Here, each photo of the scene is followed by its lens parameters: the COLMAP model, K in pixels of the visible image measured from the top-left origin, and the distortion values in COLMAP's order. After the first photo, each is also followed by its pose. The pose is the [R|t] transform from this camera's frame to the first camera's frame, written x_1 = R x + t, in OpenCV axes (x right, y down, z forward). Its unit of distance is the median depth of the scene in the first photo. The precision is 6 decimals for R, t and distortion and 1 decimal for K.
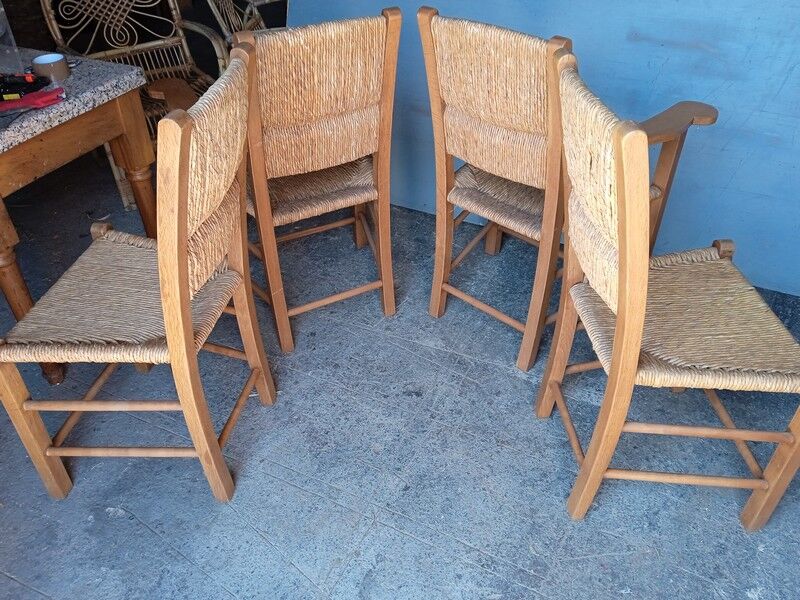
lens RADIAL K [[647.6, 0, 401.6], [0, 647.6, 308.7], [0, 0, 1]] dist [0.094319, -0.158260]
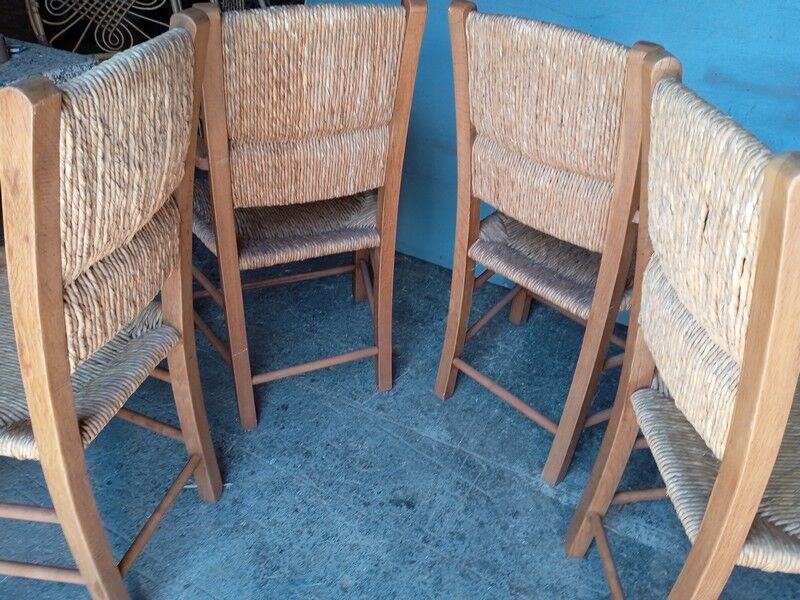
lens RADIAL K [[660.1, 0, 400.0], [0, 660.1, 300.0], [0, 0, 1]] dist [0.105922, -0.176609]
pose [[0.995844, 0.087444, -0.025477, 0.015111], [-0.089295, 0.992459, -0.083977, -0.043932], [0.017942, 0.085903, 0.996142, 0.234751]]
